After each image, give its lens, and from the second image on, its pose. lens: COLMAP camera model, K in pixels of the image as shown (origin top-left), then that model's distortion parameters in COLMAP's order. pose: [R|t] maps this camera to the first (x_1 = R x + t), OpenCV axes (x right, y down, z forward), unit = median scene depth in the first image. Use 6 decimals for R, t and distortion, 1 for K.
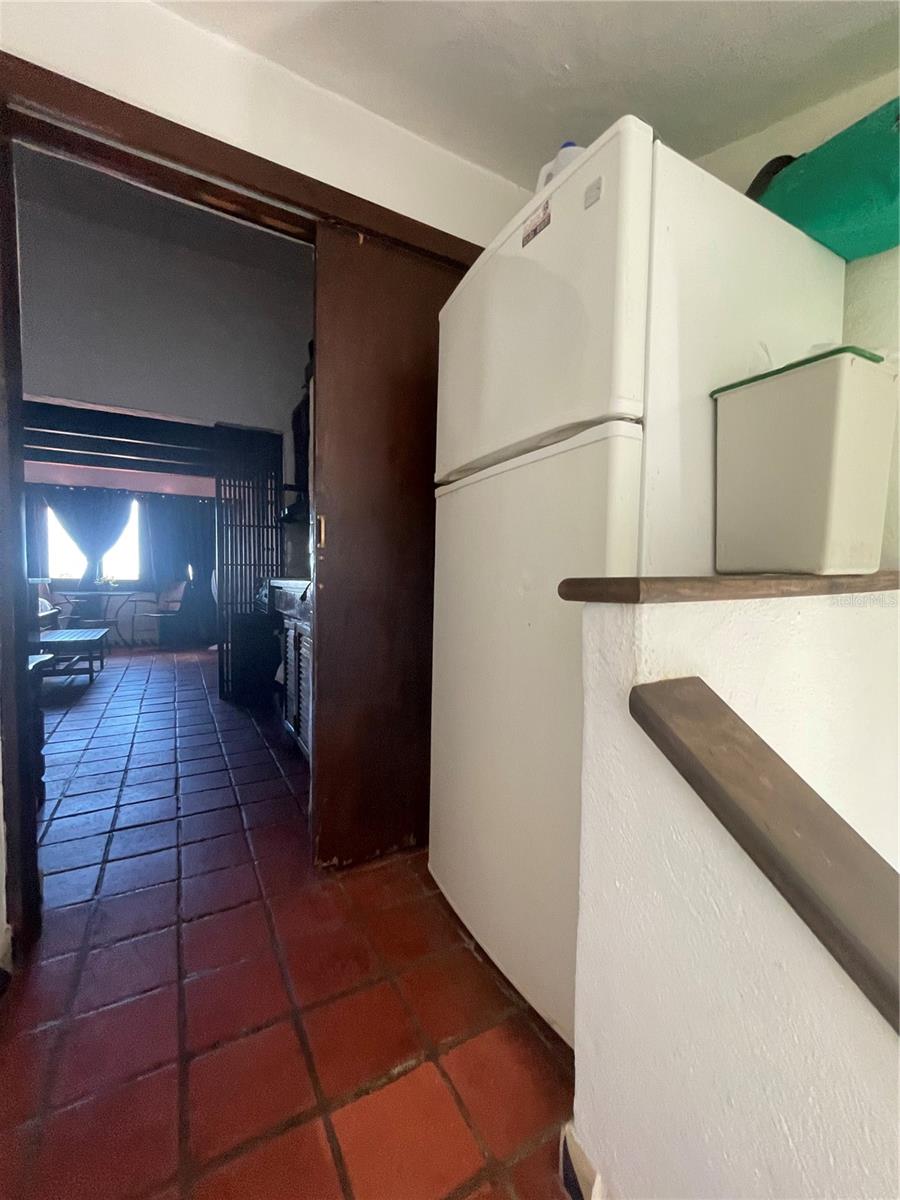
lens RADIAL K [[486.2, 0, 458.4], [0, 486.2, 609.2], [0, 0, 1]] dist [-0.006116, 0.000120]
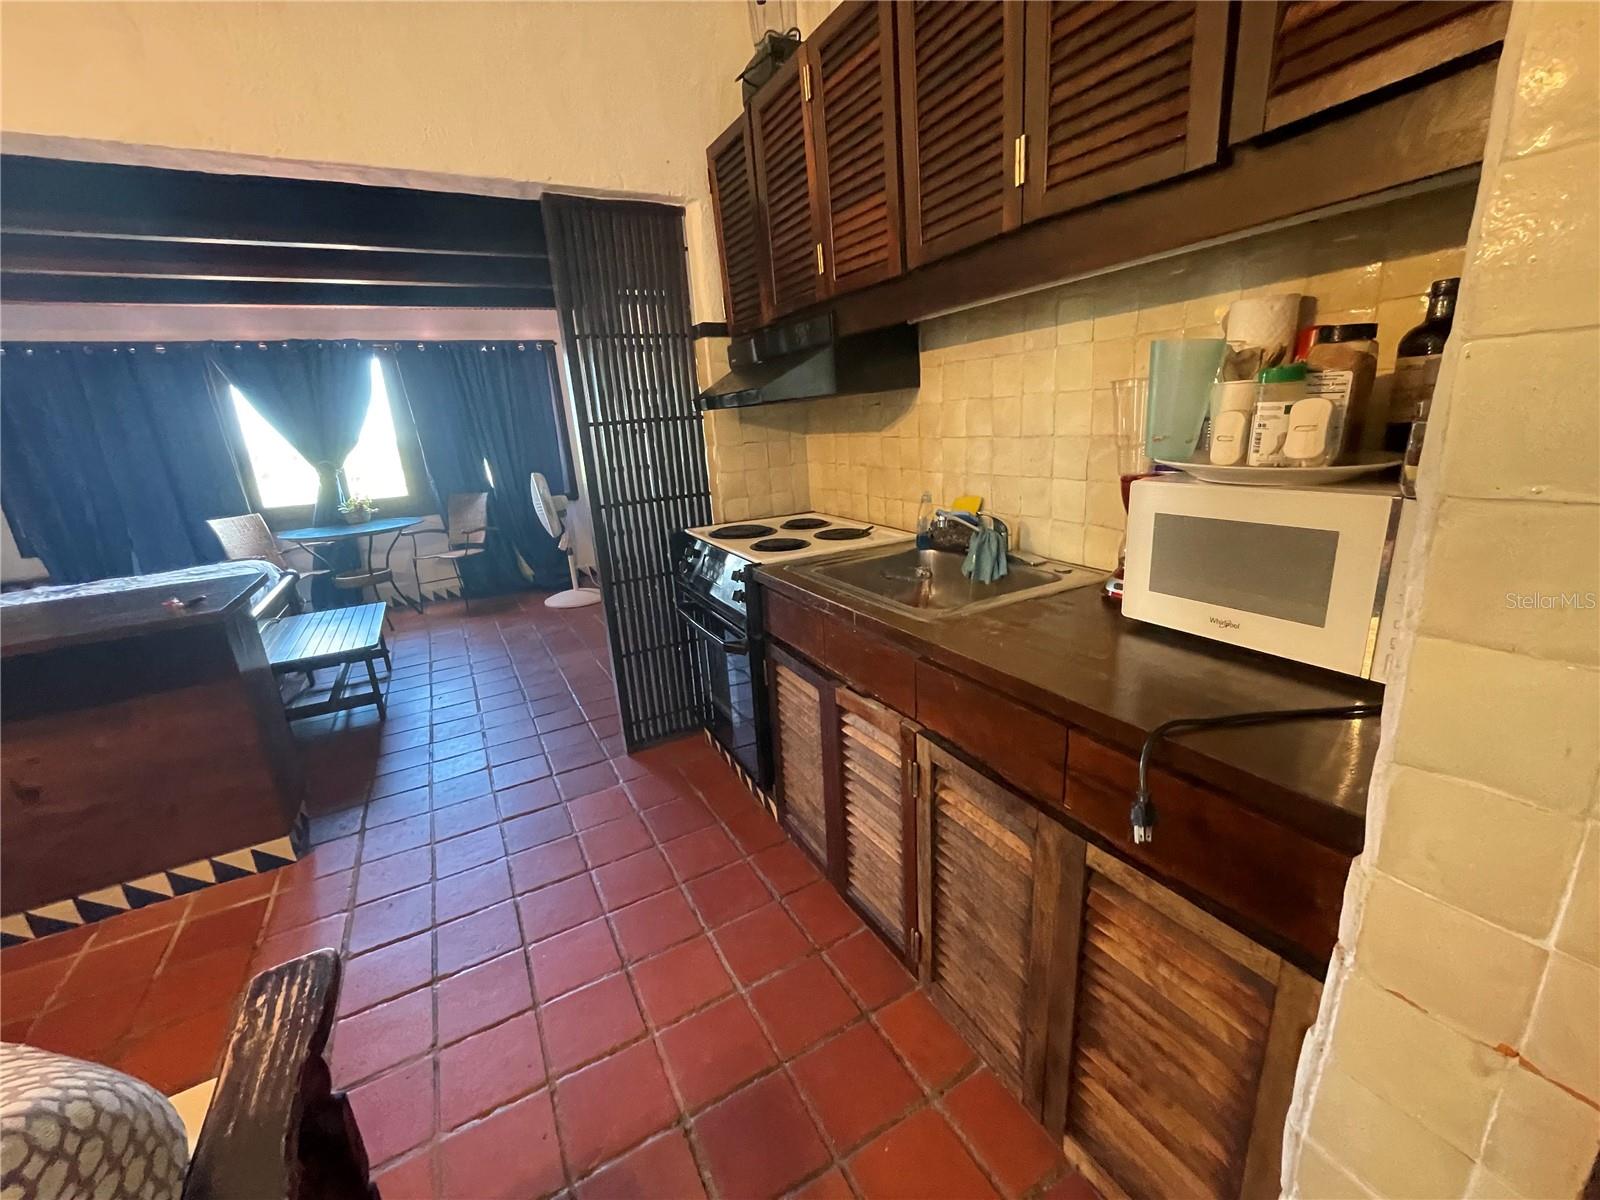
lens RADIAL K [[648.3, 0, 815.2], [0, 648.3, 600.6], [0, 0, 1]] dist [-0.006116, 0.000120]
pose [[0.997503, -0.067176, -0.021789, -0.153807], [0.070299, 0.973958, 0.215556, -0.074904], [0.006741, -0.216550, 0.976248, 0.199308]]
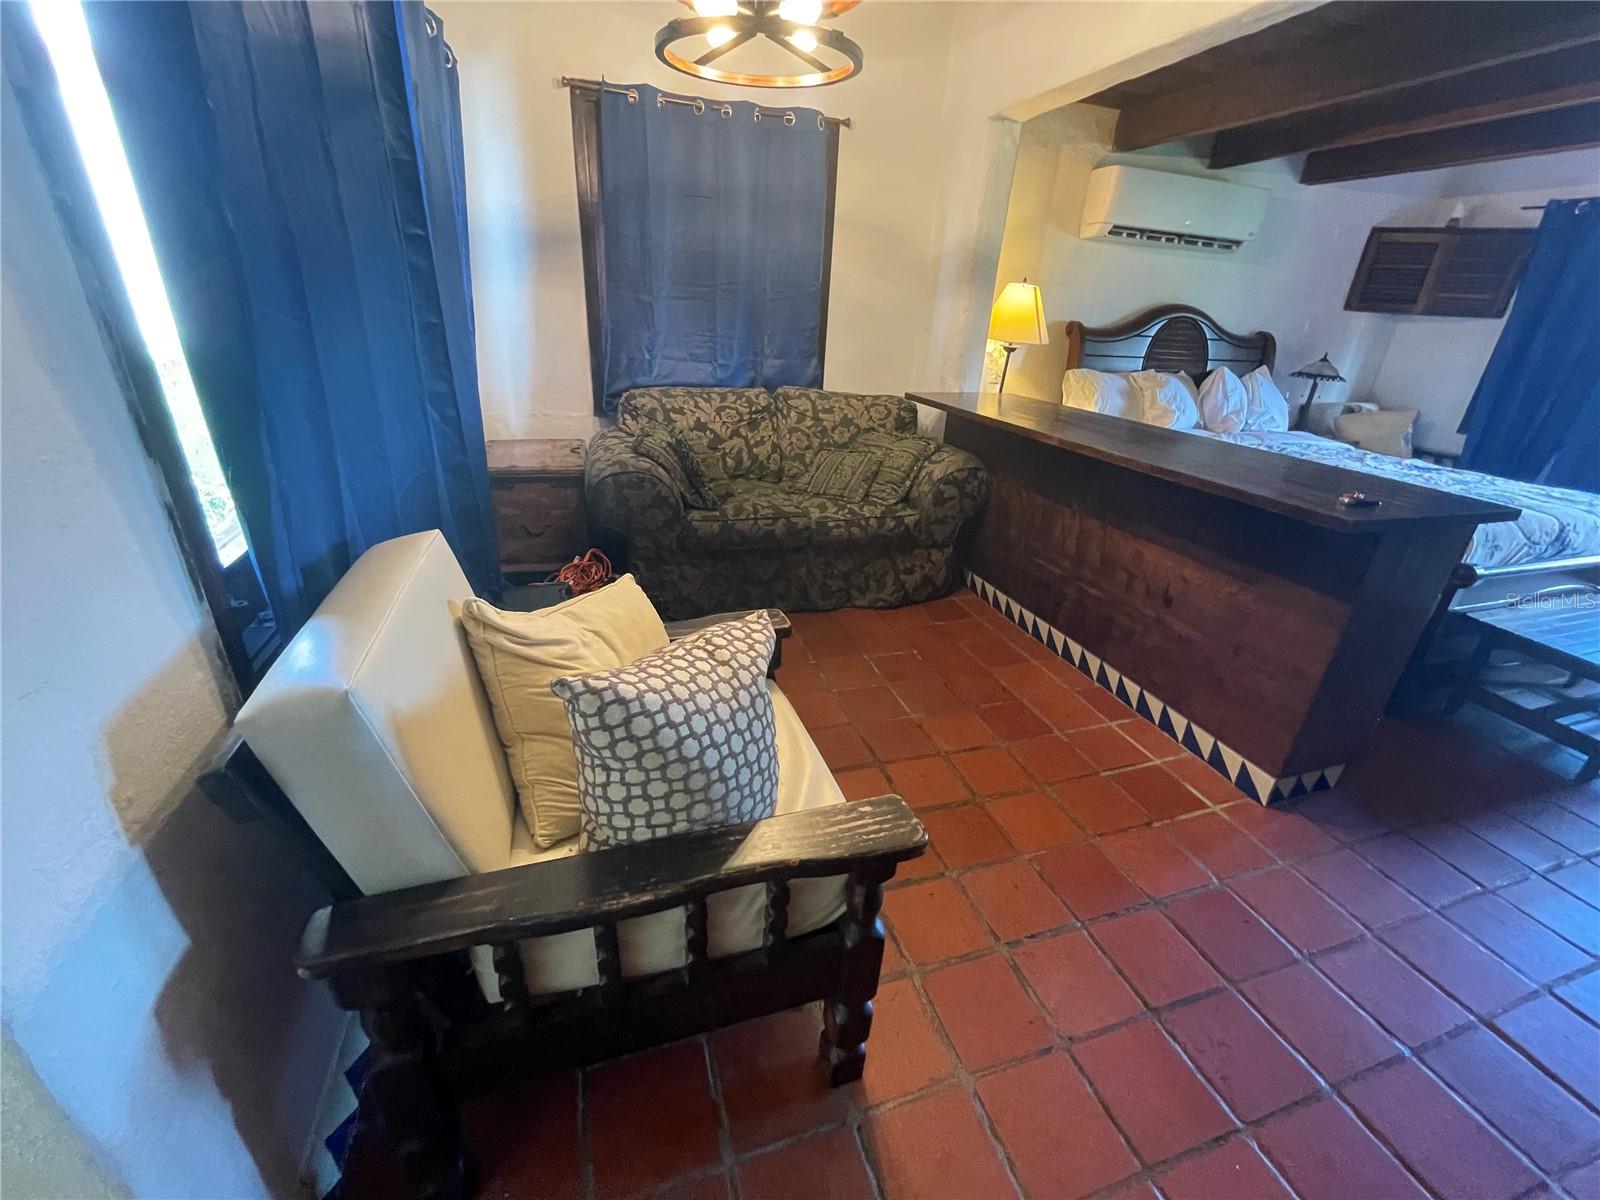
lens RADIAL K [[648.3, 0, 793.1], [0, 648.3, 601.2], [0, 0, 1]] dist [-0.006116, 0.000120]
pose [[-0.206835, 0.390540, -0.897050, -0.161558], [-0.111139, 0.901563, 0.418130, -0.076521], [0.972043, 0.186181, -0.143070, 0.305471]]
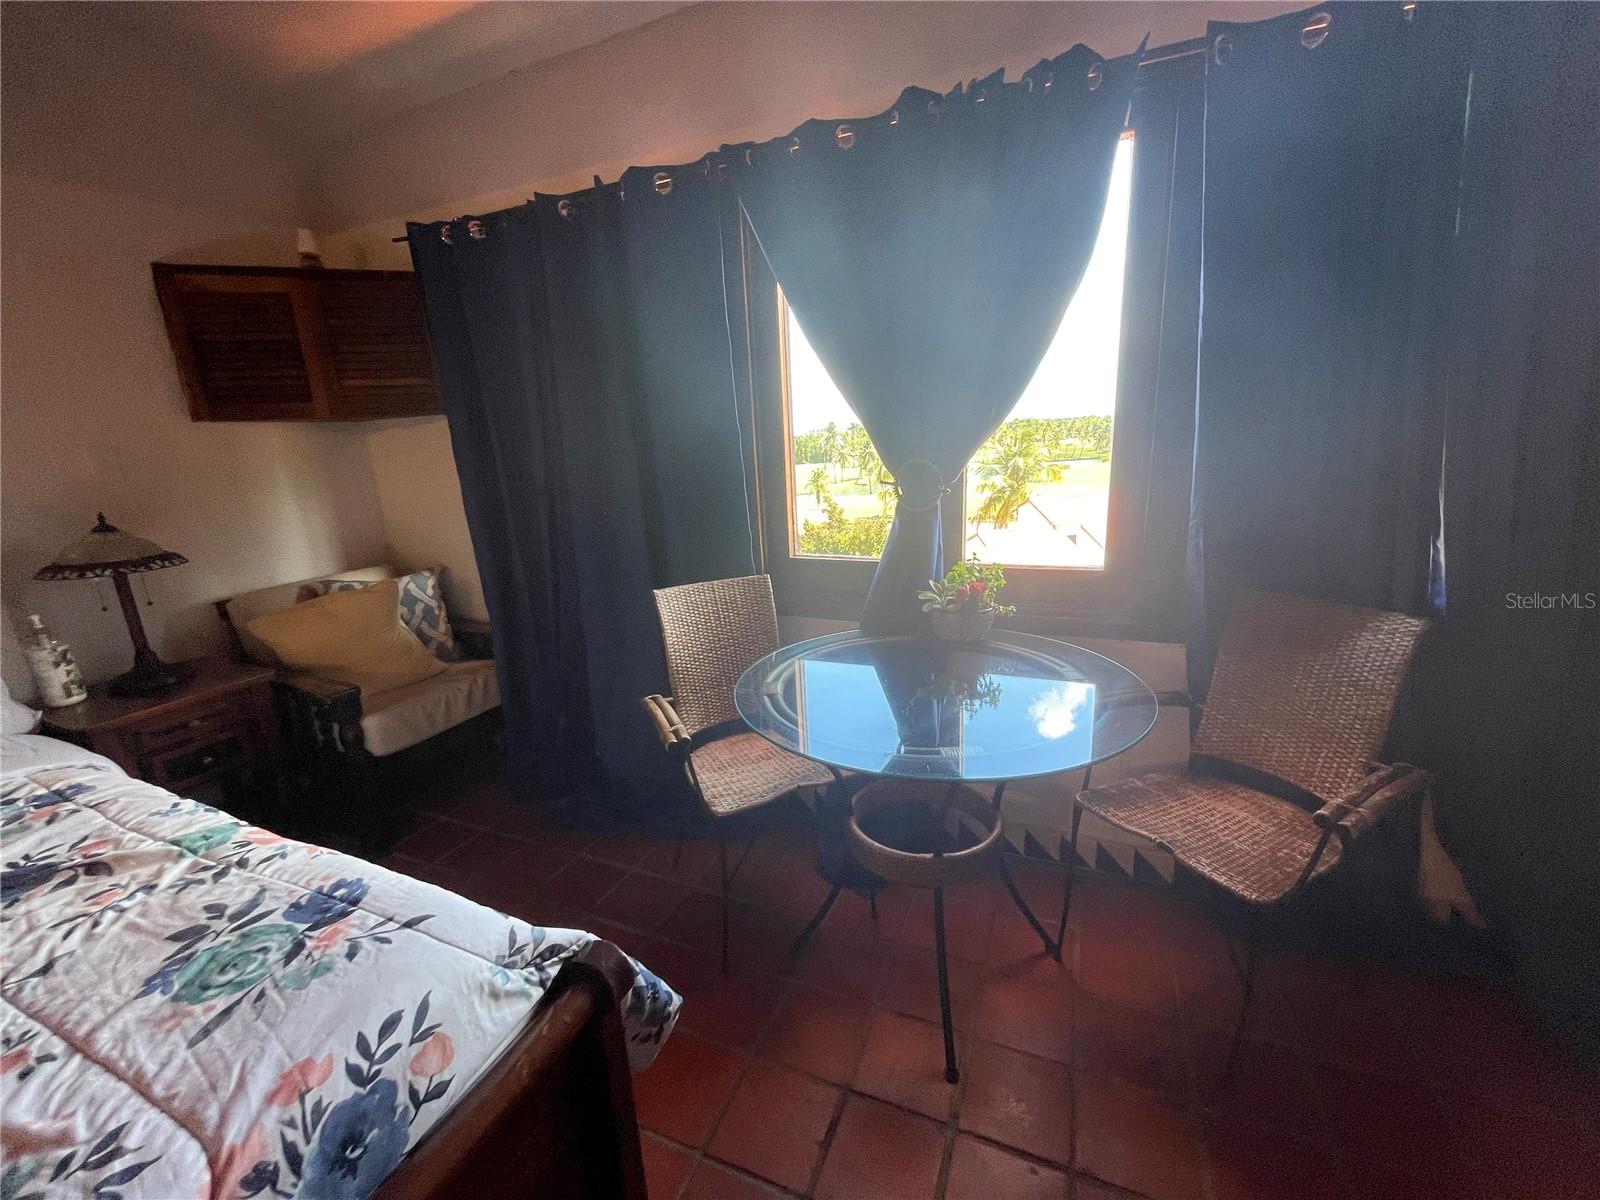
lens RADIAL K [[648.3, 0, 802.2], [0, 648.3, 601.0], [0, 0, 1]] dist [-0.006116, 0.000120]
pose [[0.602798, 0.158641, -0.781964, -0.550226], [0.004834, 0.979291, 0.202401, -0.109408], [0.797879, -0.125787, 0.589548, 0.776728]]
